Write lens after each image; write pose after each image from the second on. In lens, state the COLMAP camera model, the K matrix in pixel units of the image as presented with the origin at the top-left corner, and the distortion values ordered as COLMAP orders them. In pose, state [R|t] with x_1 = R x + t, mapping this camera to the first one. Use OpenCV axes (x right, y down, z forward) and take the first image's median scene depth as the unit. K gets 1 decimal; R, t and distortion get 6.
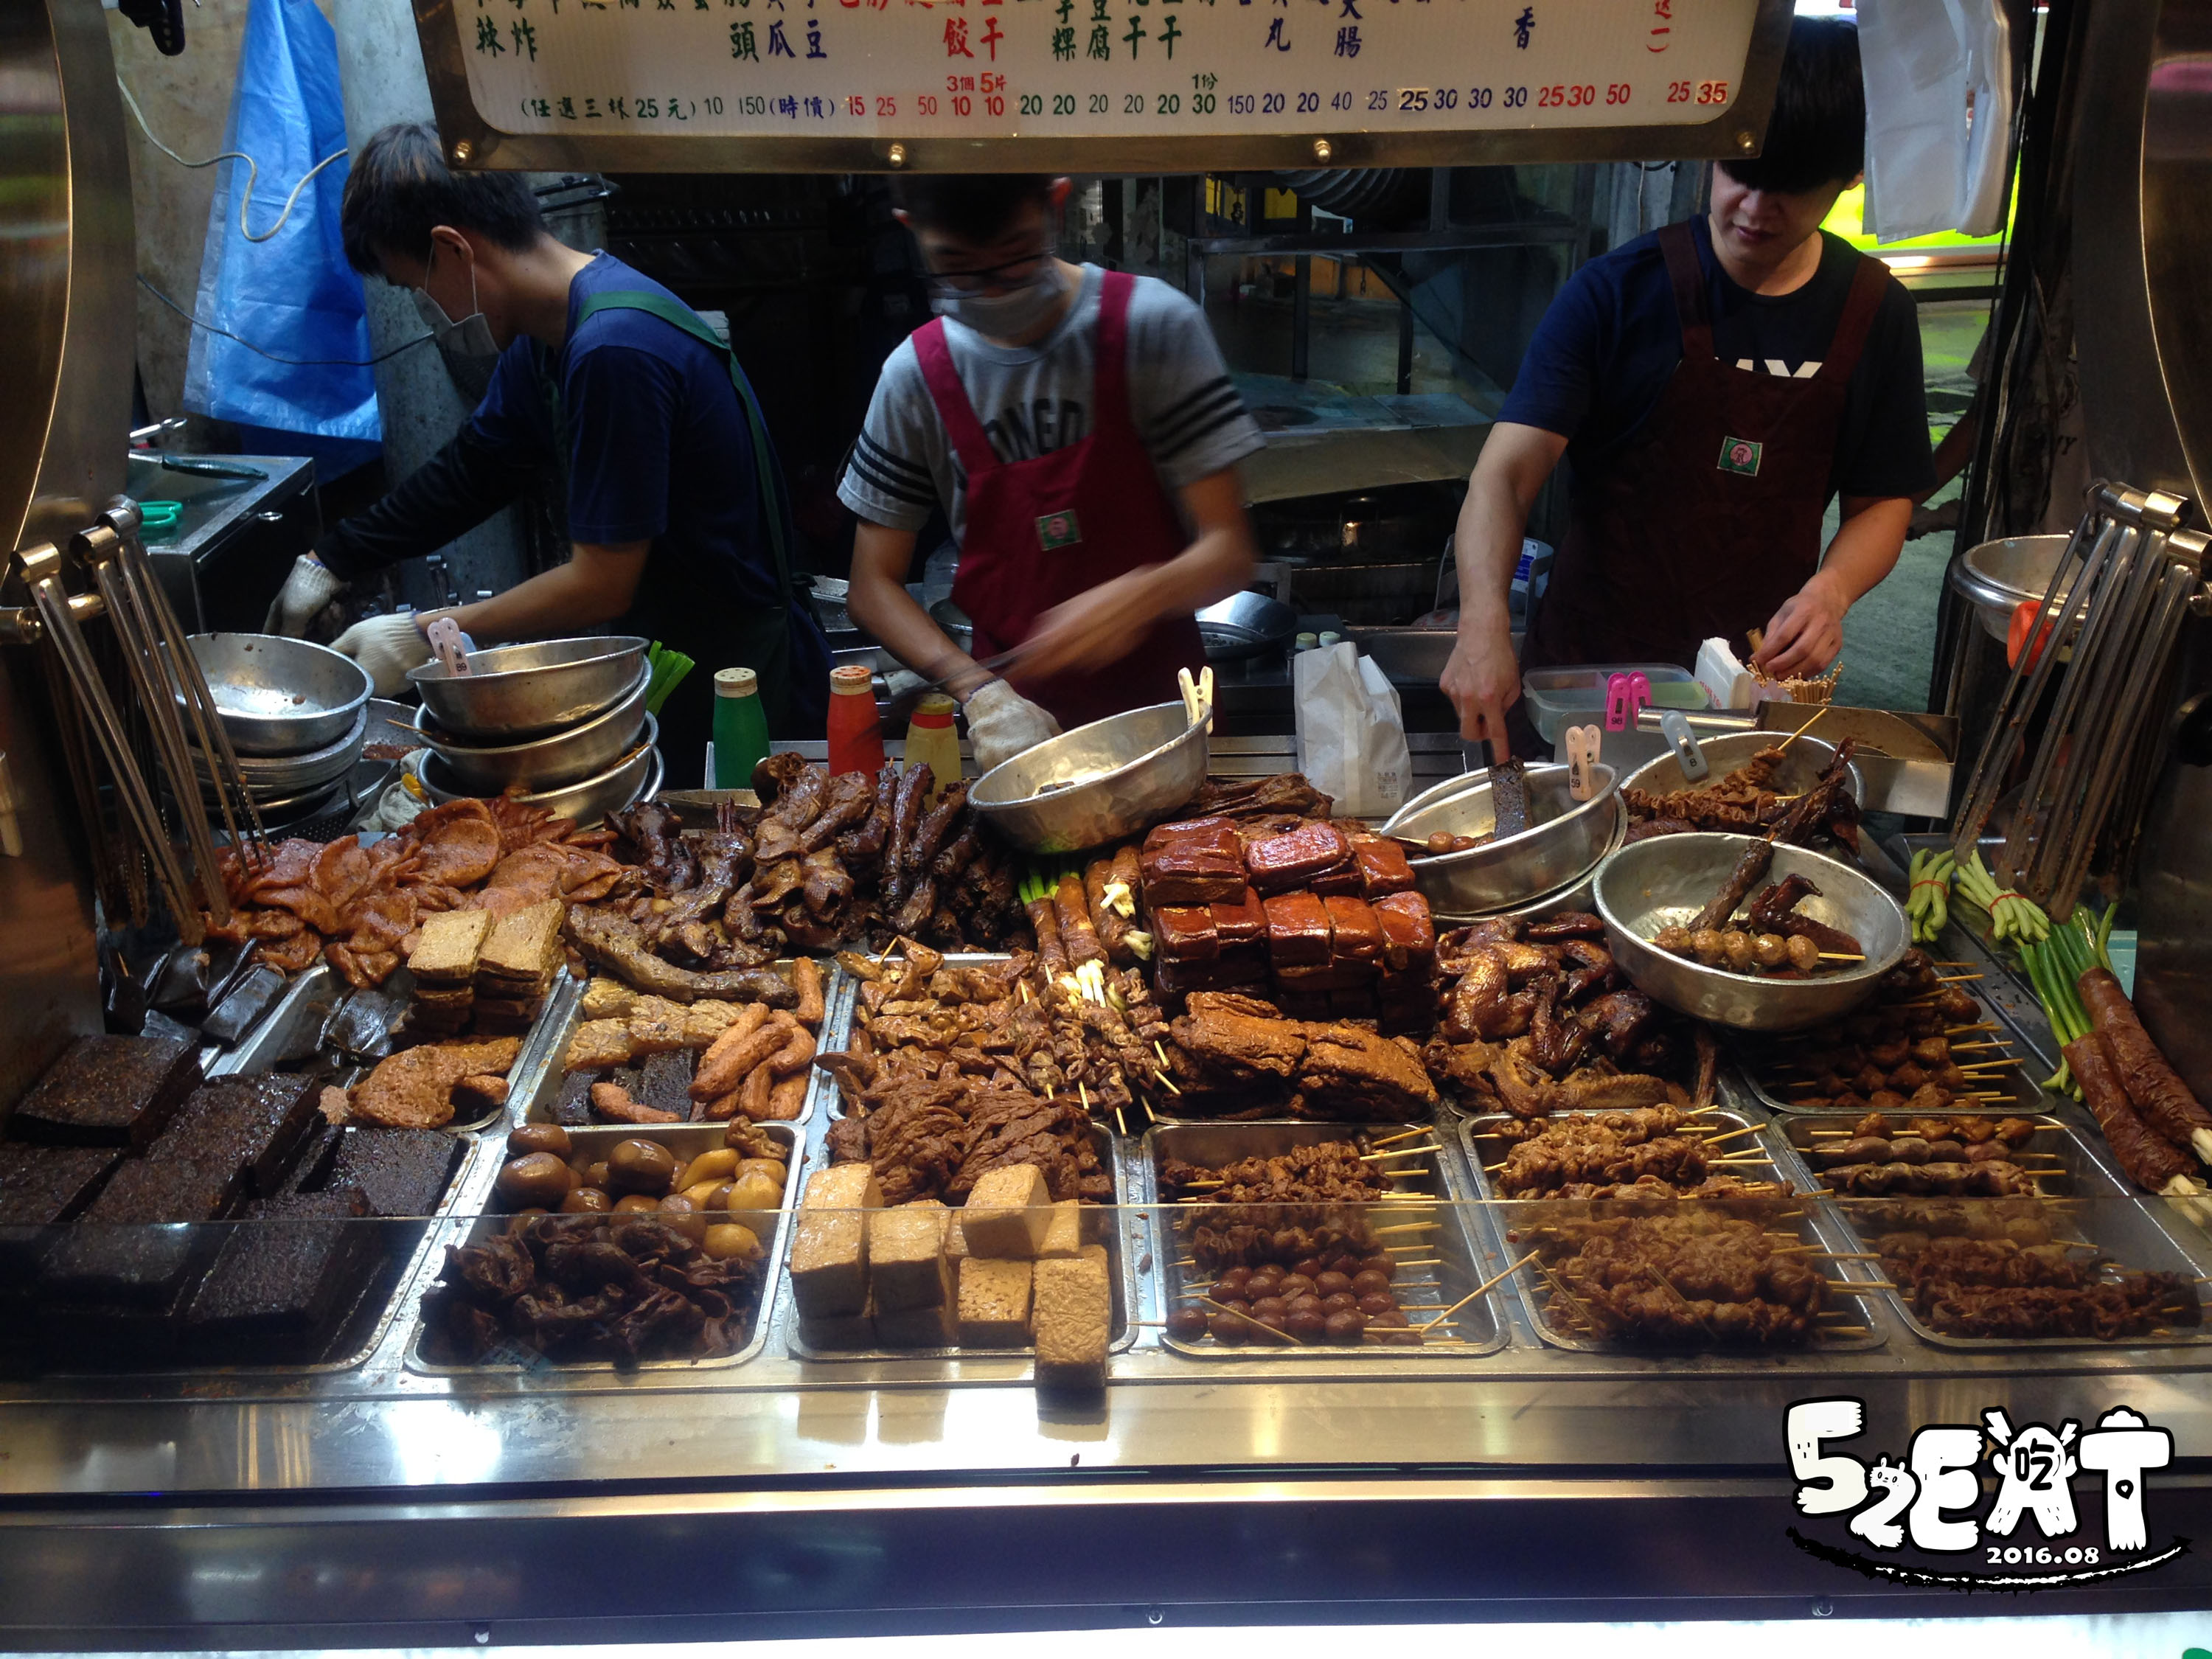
lens RADIAL K [[1981.4, 0, 1106.0], [0, 1981.4, 829.5], [0, 0, 1]] dist [0.098813, -0.145962]
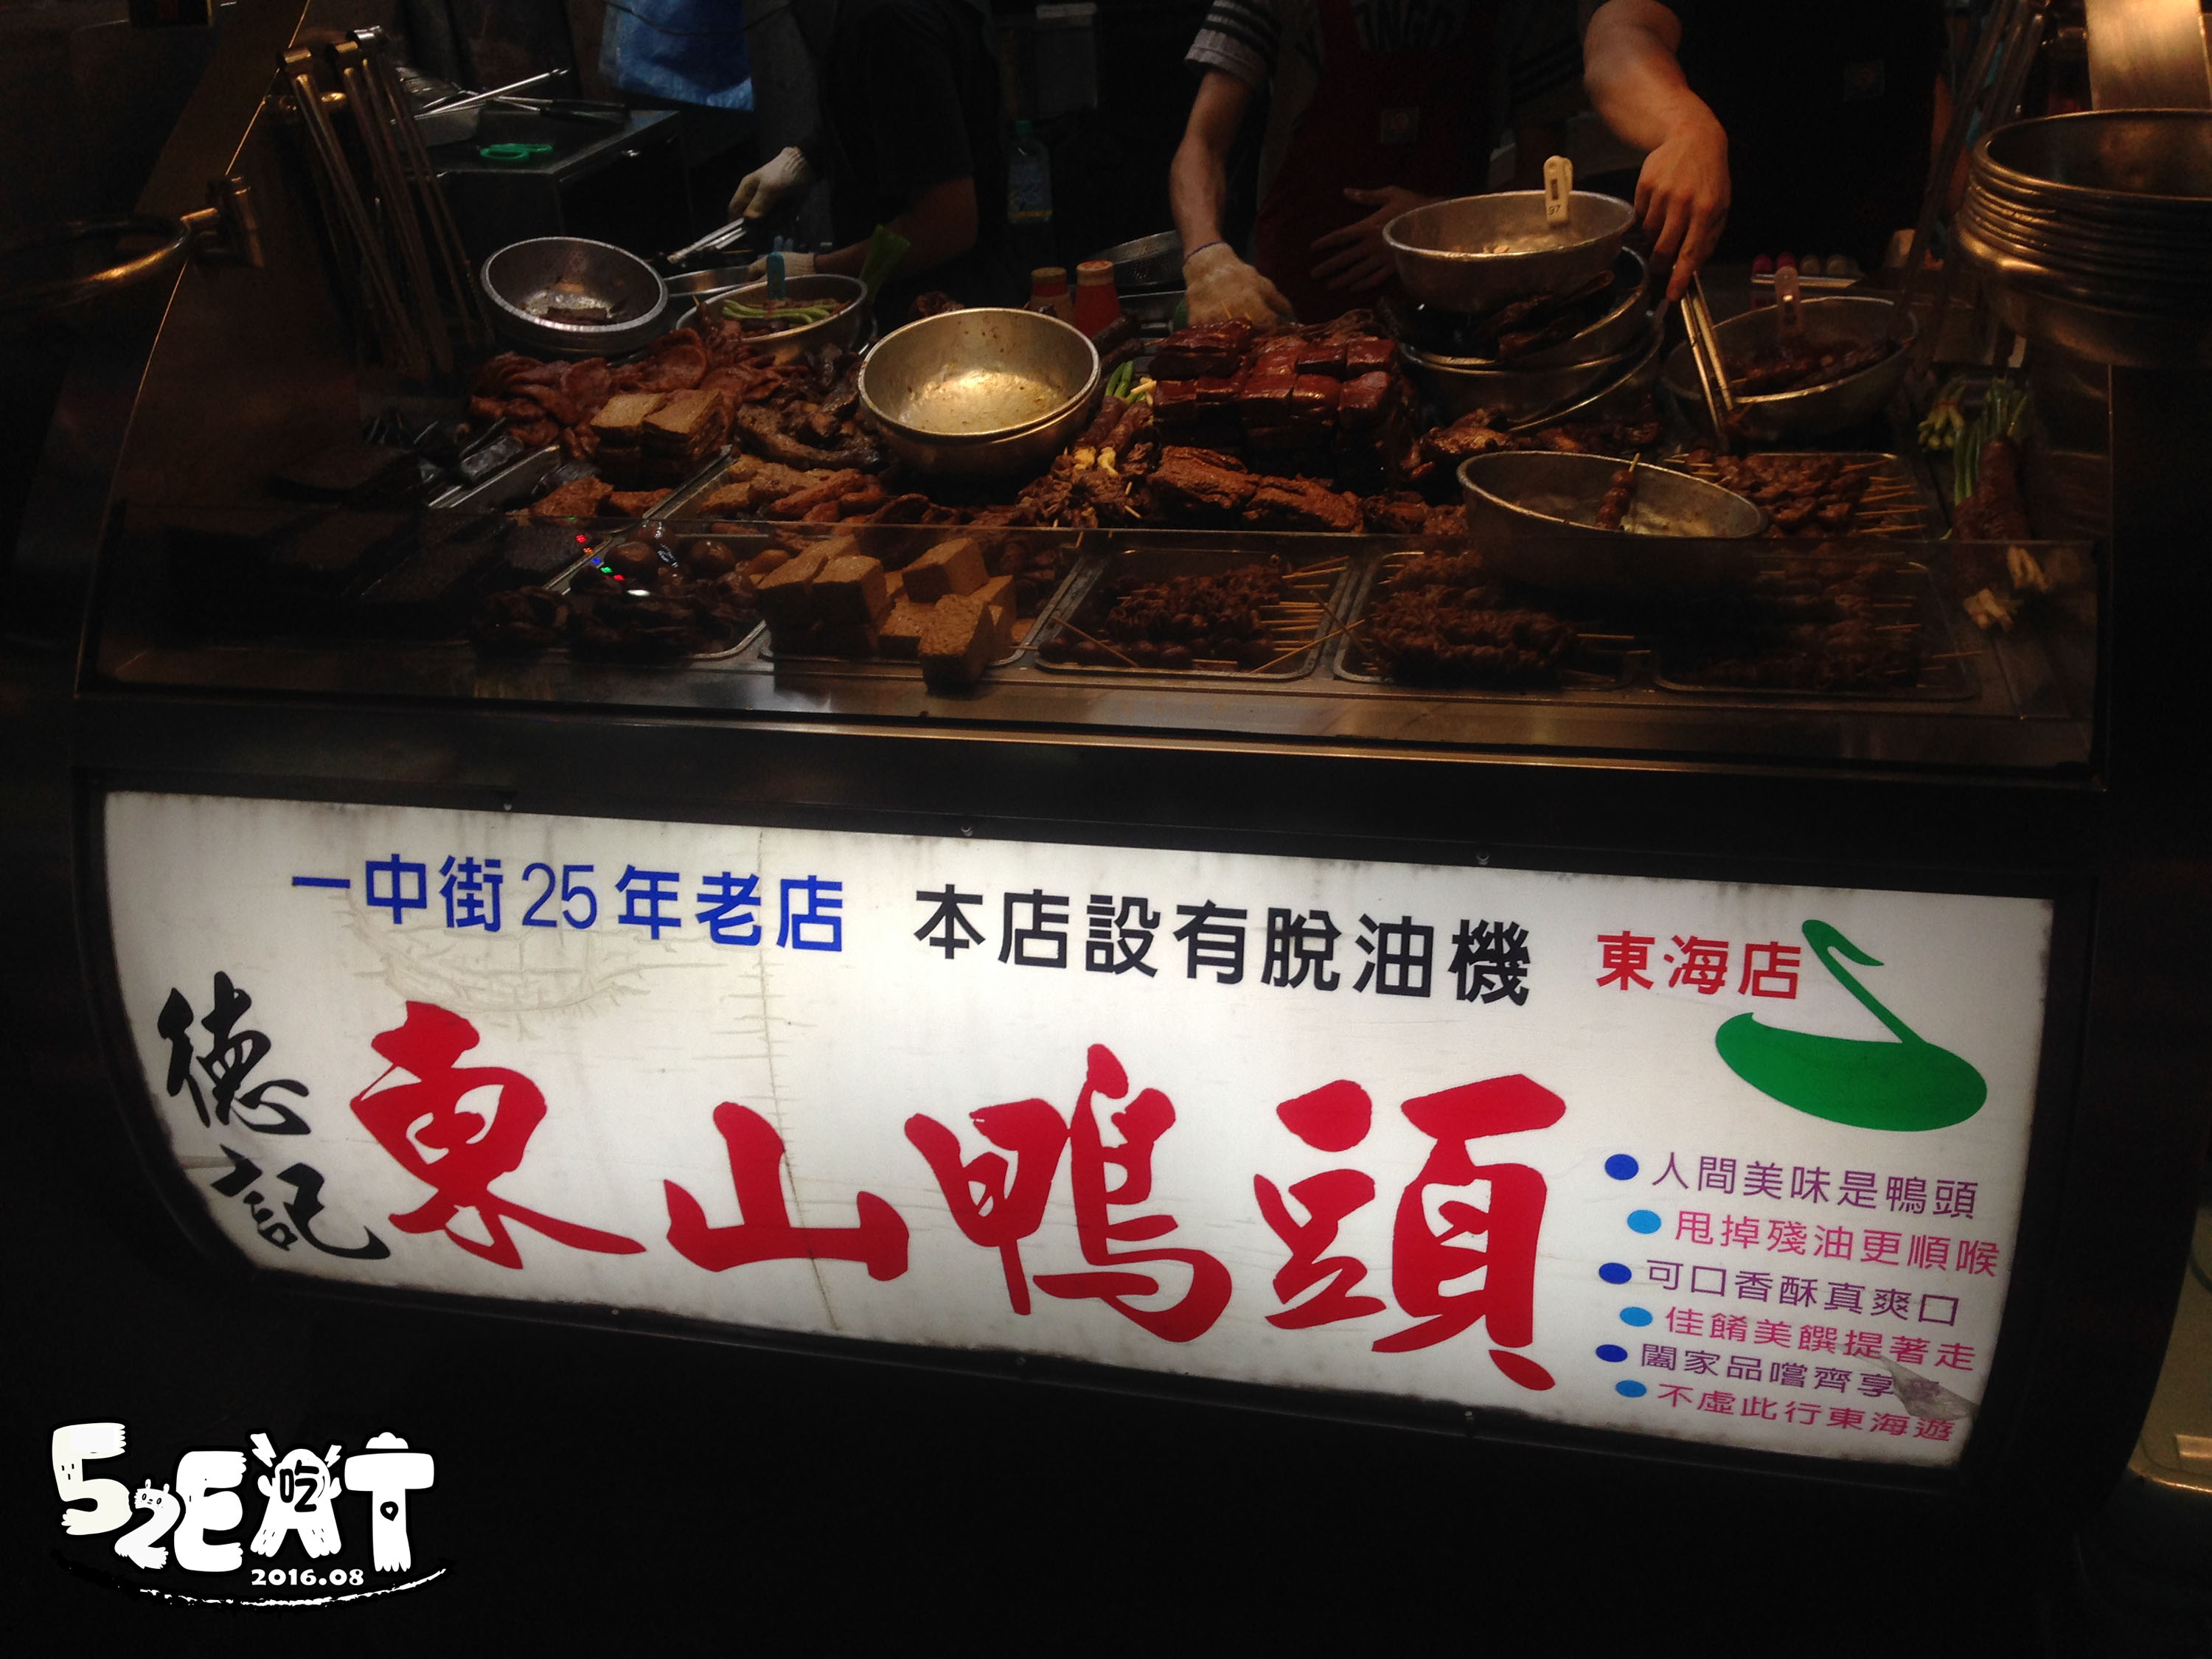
lens RADIAL K [[1981.4, 0, 1106.0], [0, 1981.4, 829.5], [0, 0, 1]] dist [0.098813, -0.145962]
pose [[0.963122, 0.071775, -0.259314, 0.320336], [-0.047624, 0.994022, 0.098250, 0.188806], [0.264815, -0.082277, 0.960783, -0.153840]]
